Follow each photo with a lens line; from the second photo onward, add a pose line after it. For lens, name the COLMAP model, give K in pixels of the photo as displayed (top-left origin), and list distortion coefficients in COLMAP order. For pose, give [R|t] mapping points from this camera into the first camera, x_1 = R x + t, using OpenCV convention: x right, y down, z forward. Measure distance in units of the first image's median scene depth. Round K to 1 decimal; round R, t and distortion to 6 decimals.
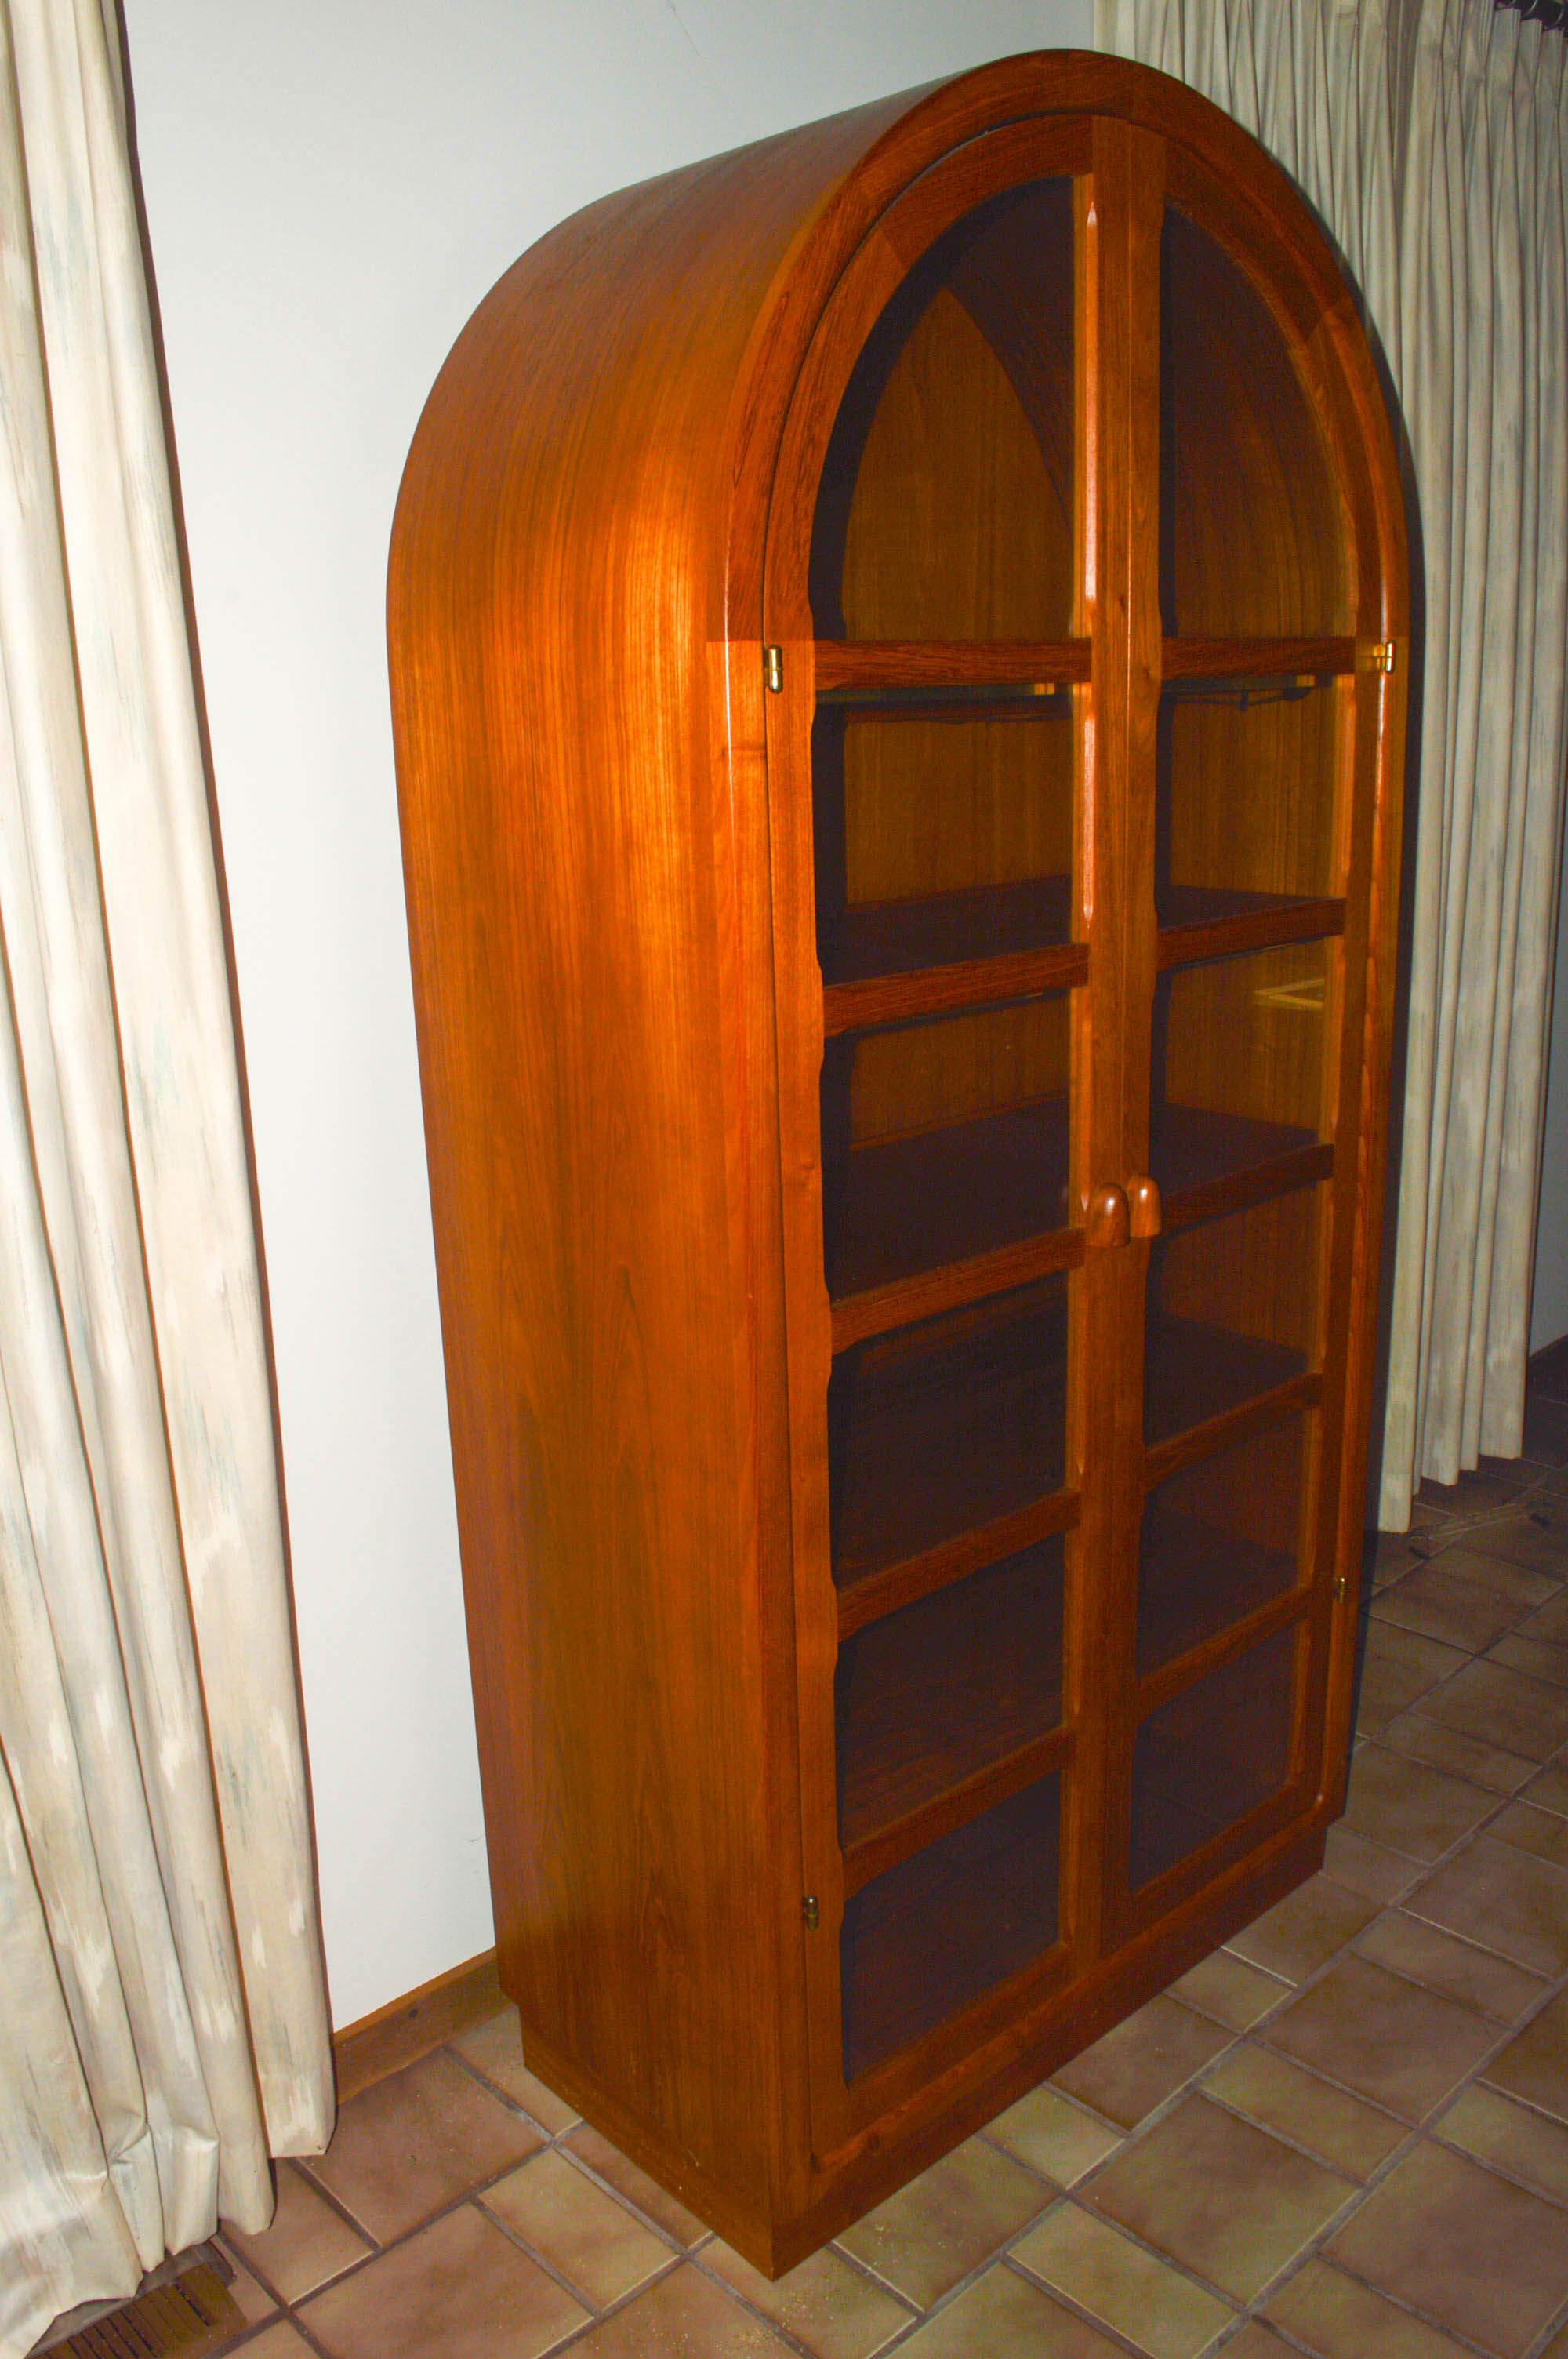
lens RADIAL K [[1911.2, 0, 757.1], [0, 1911.2, 1185.9], [0, 0, 1]] dist [-0.110303, 0.003155]
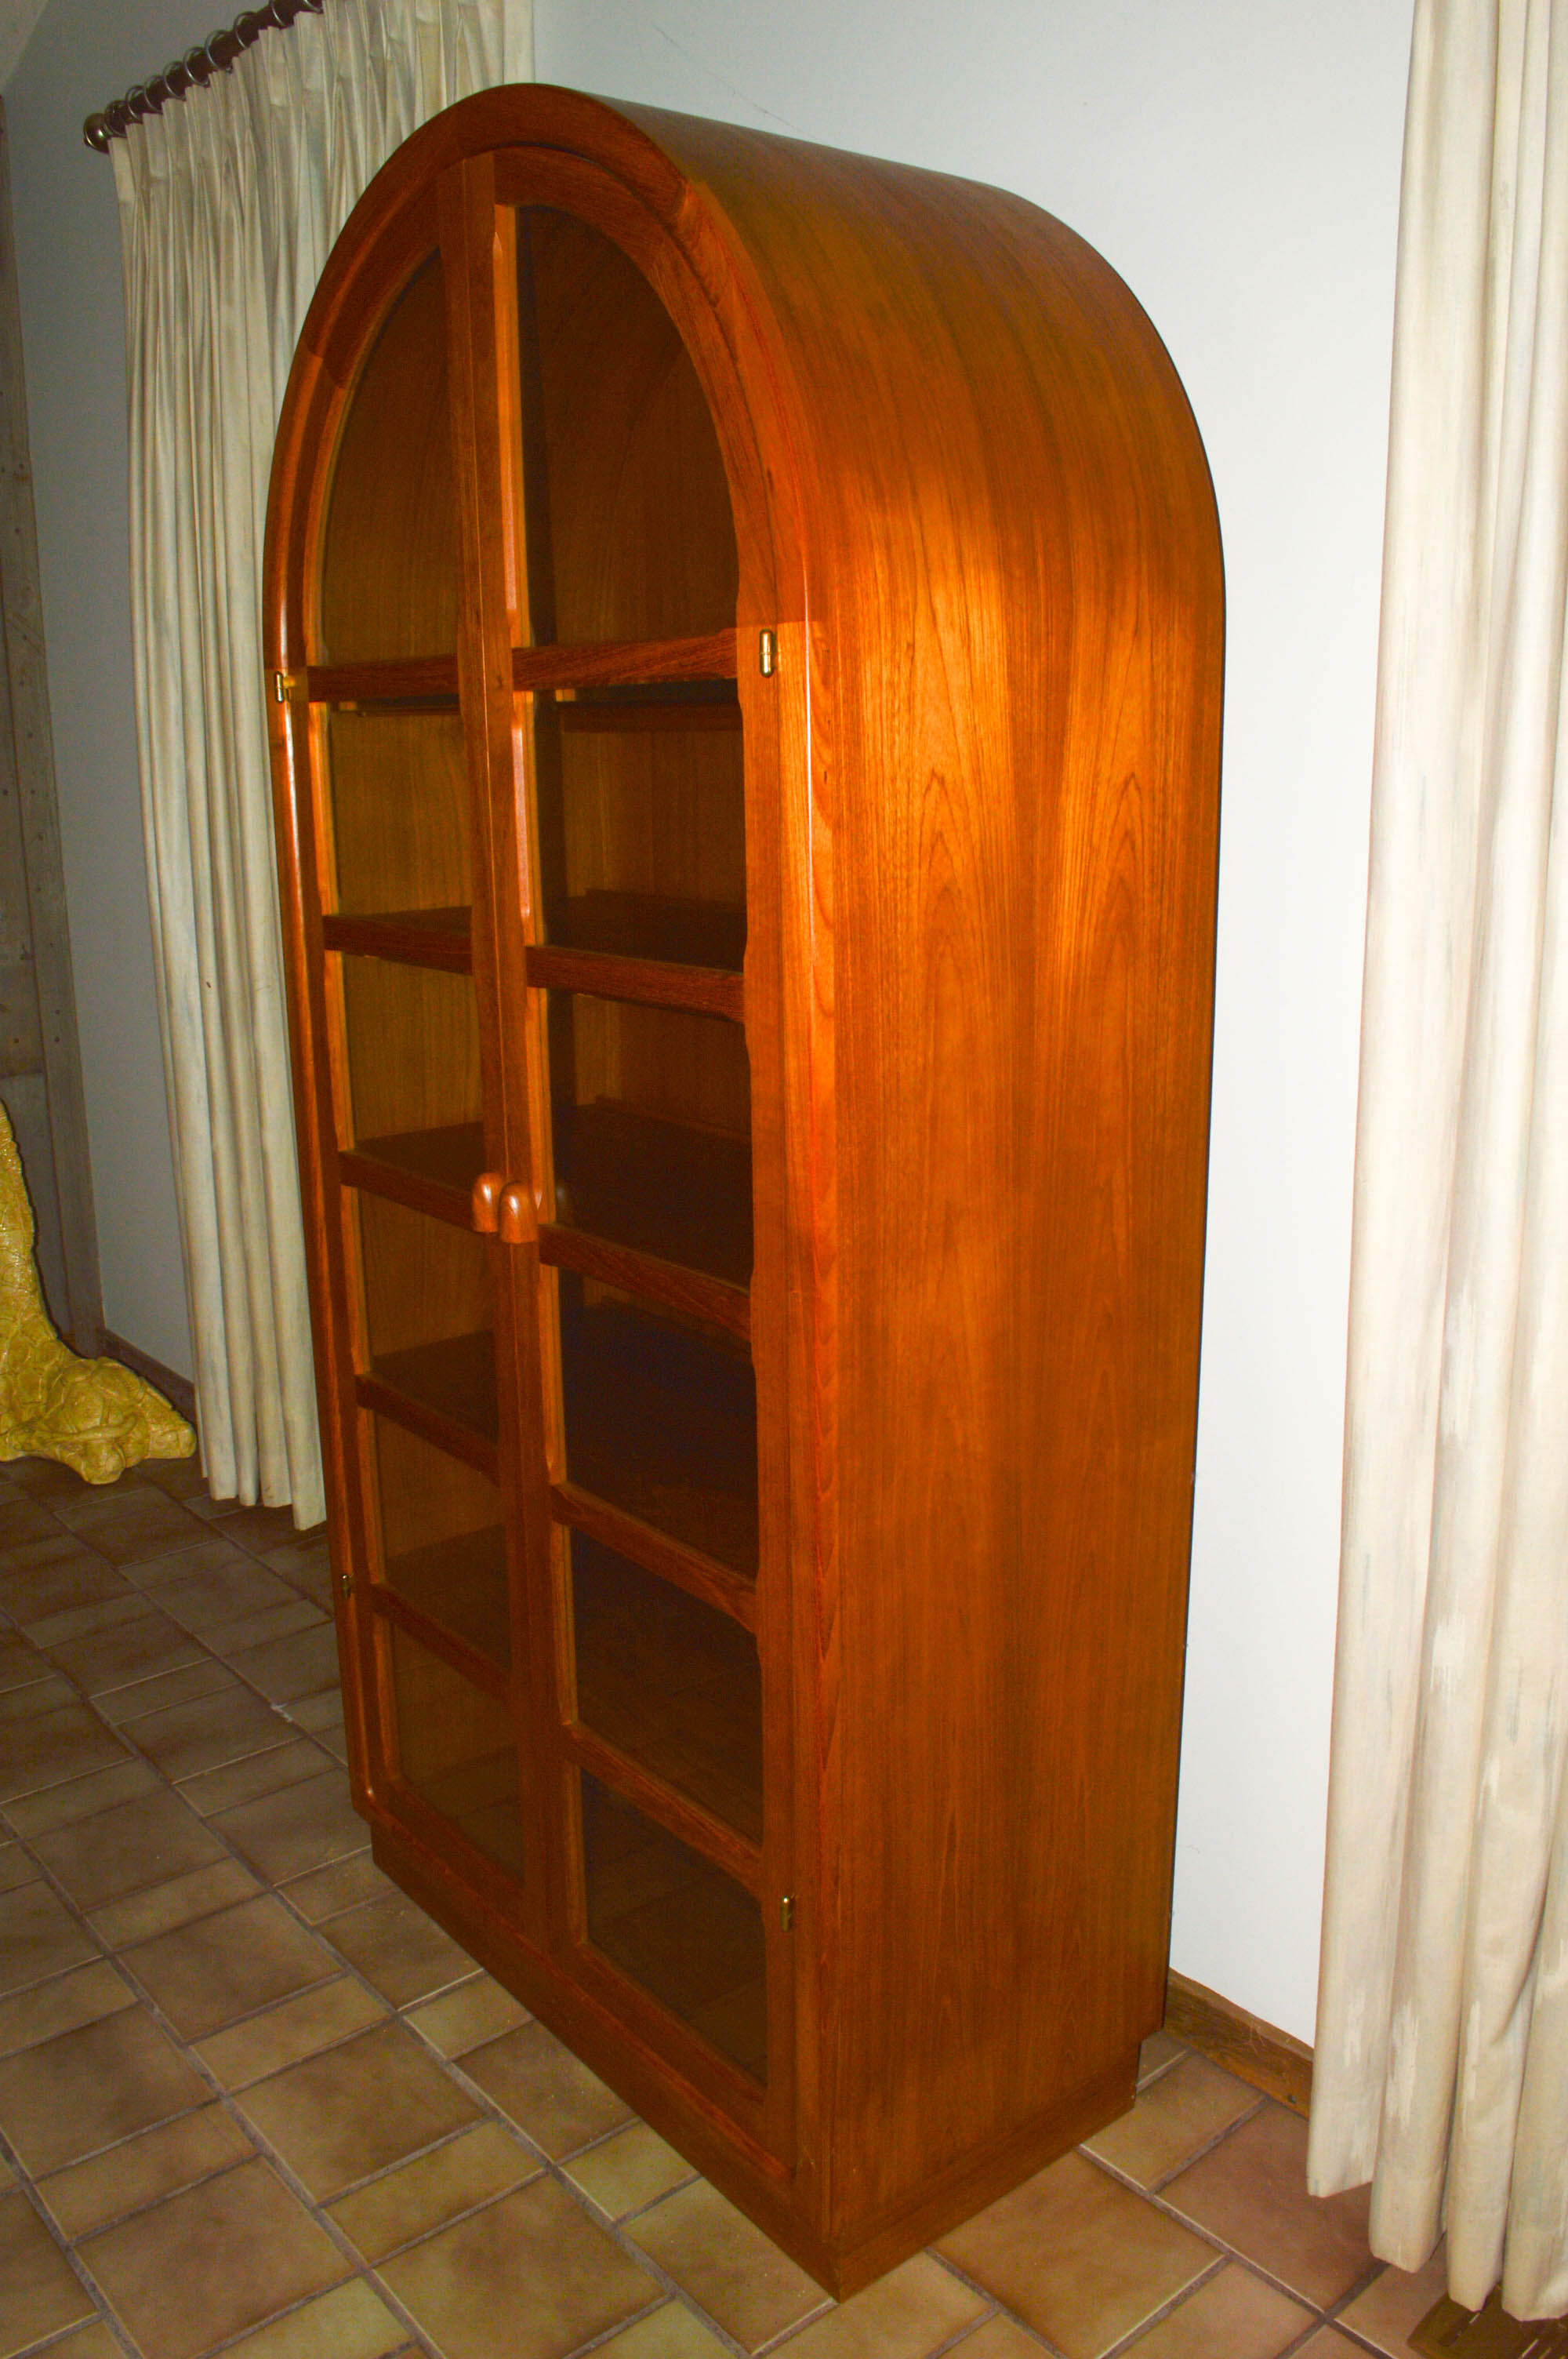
lens RADIAL K [[1911.2, 0, 757.1], [0, 1911.2, 1185.9], [0, 0, 1]] dist [-0.110303, 0.003155]
pose [[-0.064319, 0.274430, -0.959454, 1.142233], [-0.256594, 0.924570, 0.281654, -0.313659], [0.964377, 0.264306, 0.010950, 1.091292]]
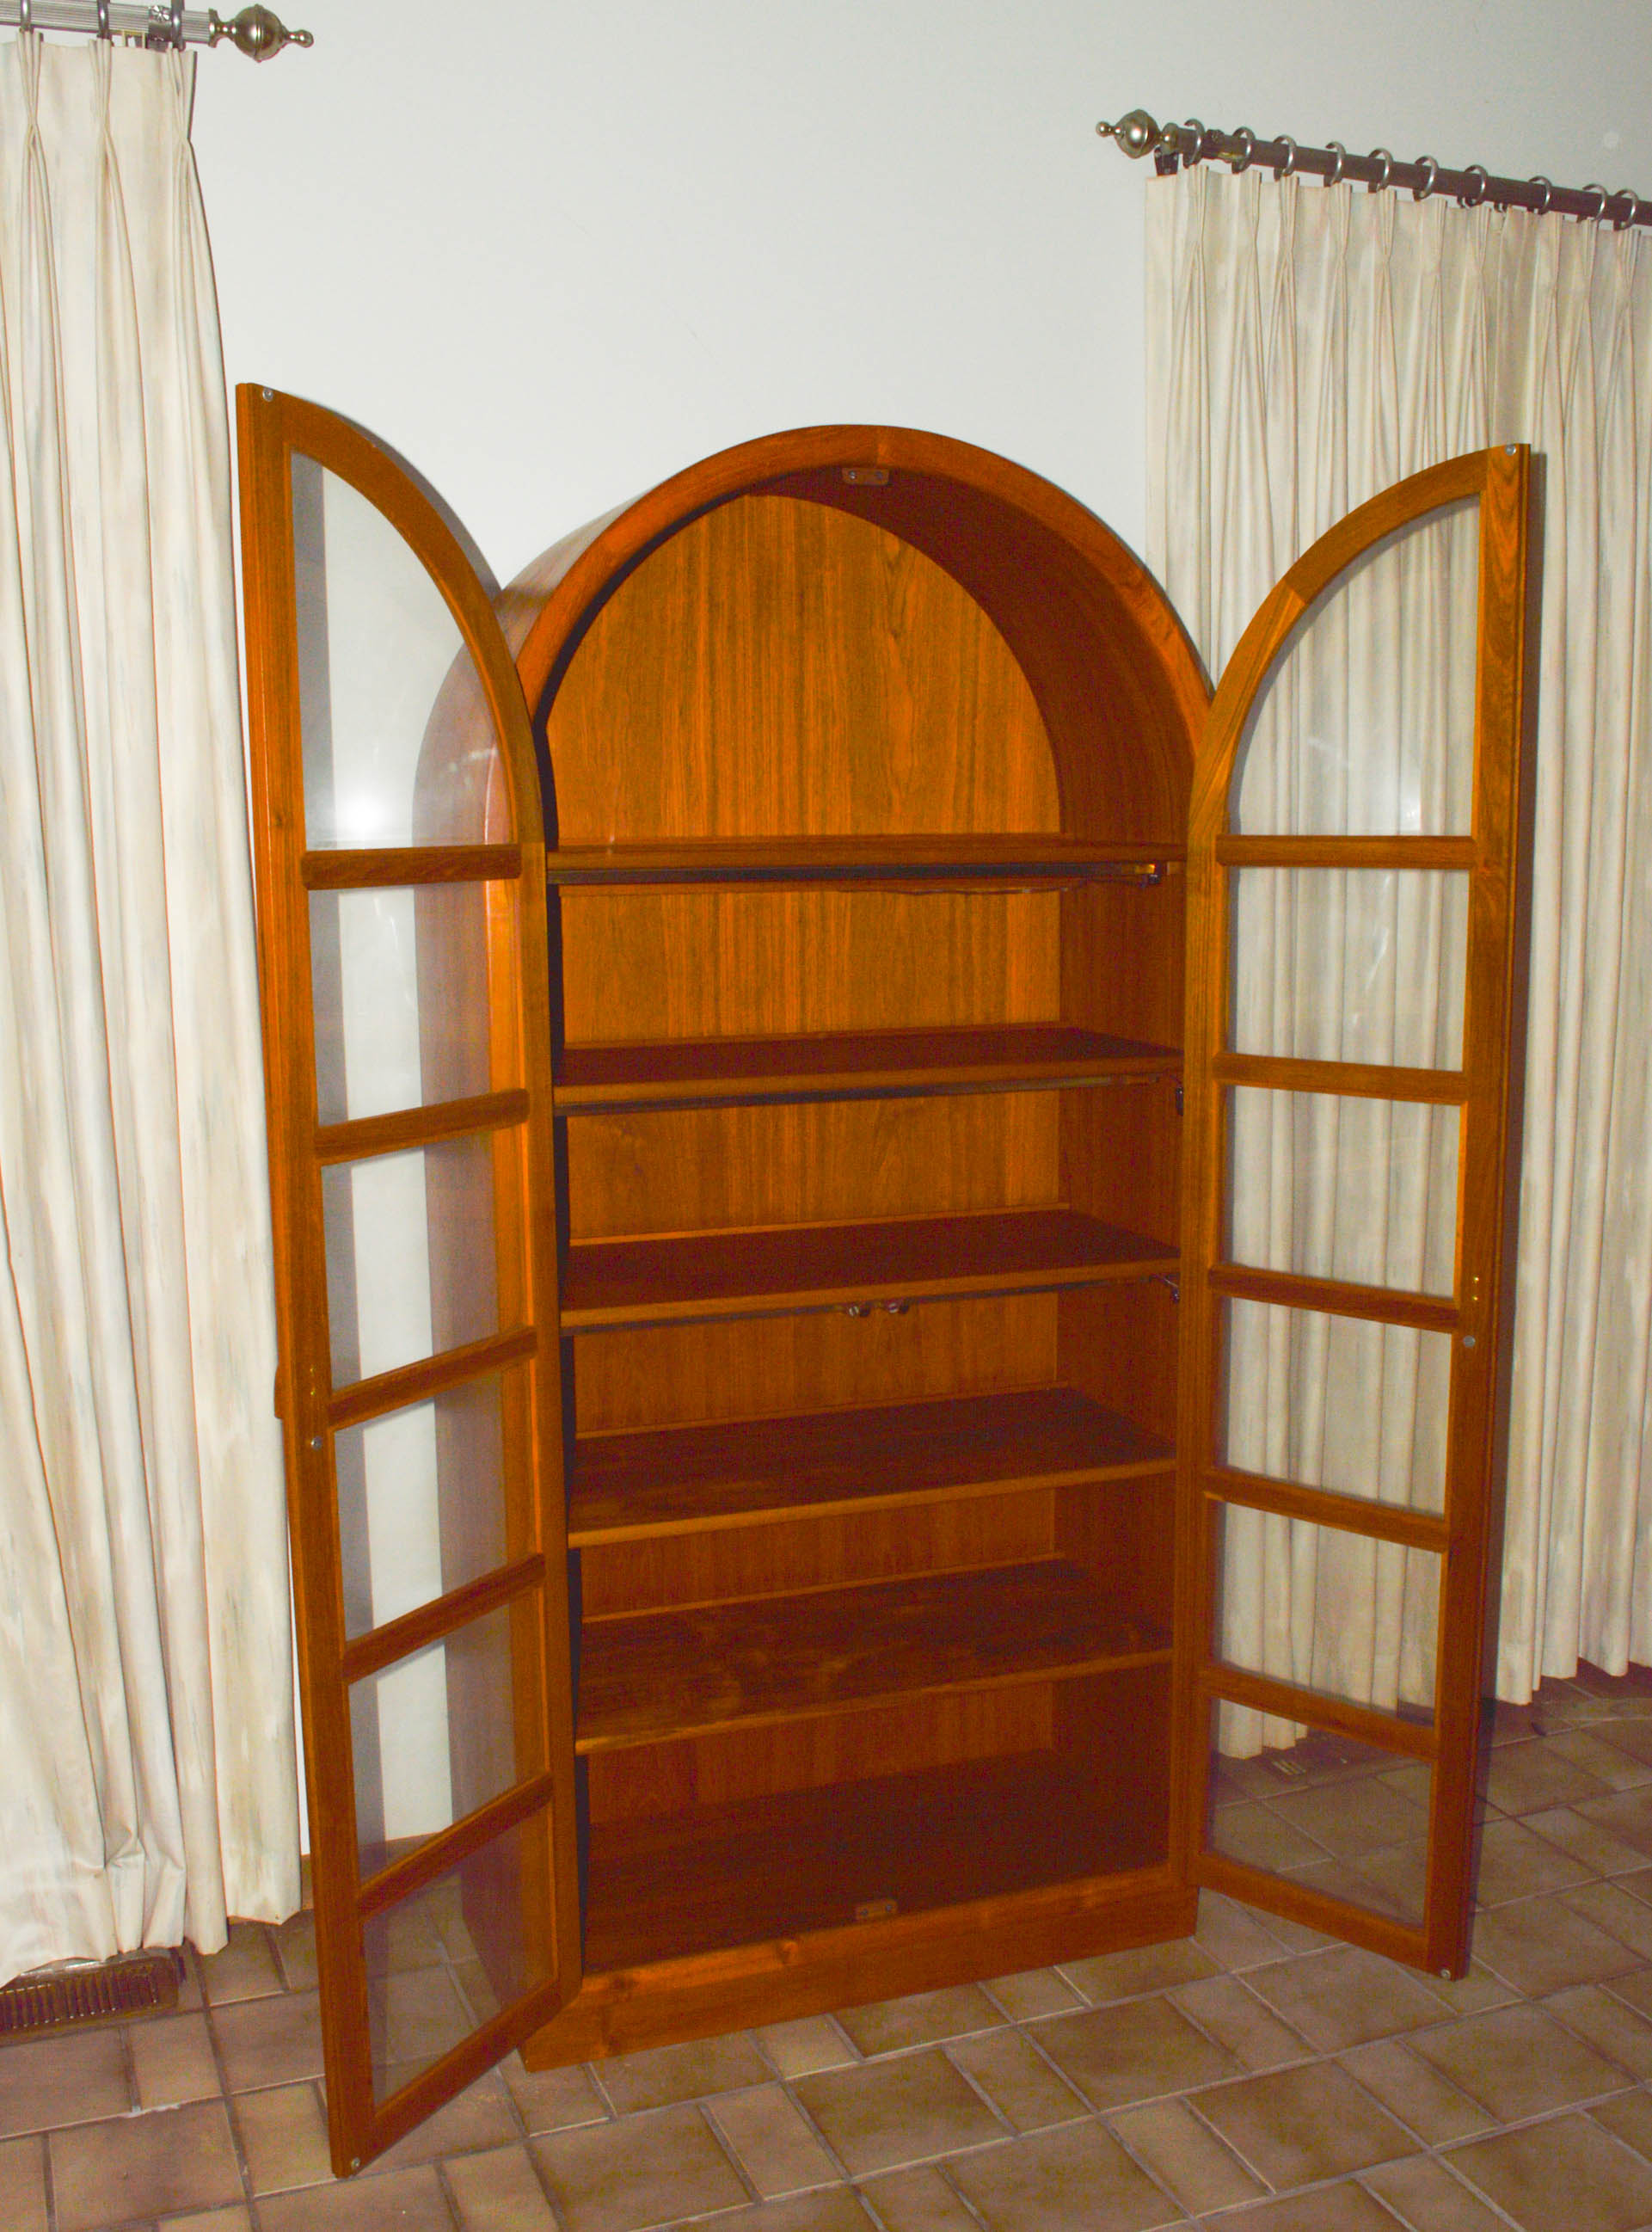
lens RADIAL K [[2248.6, 0, 826.0], [0, 2248.6, 1116.0], [0, 0, 1]] dist [-0.144397, -0.003266]
pose [[0.929513, 0.078622, -0.360312, 0.680907], [-0.119467, 0.988520, -0.092495, 0.047922], [0.348904, 0.129021, 0.928235, -0.421012]]
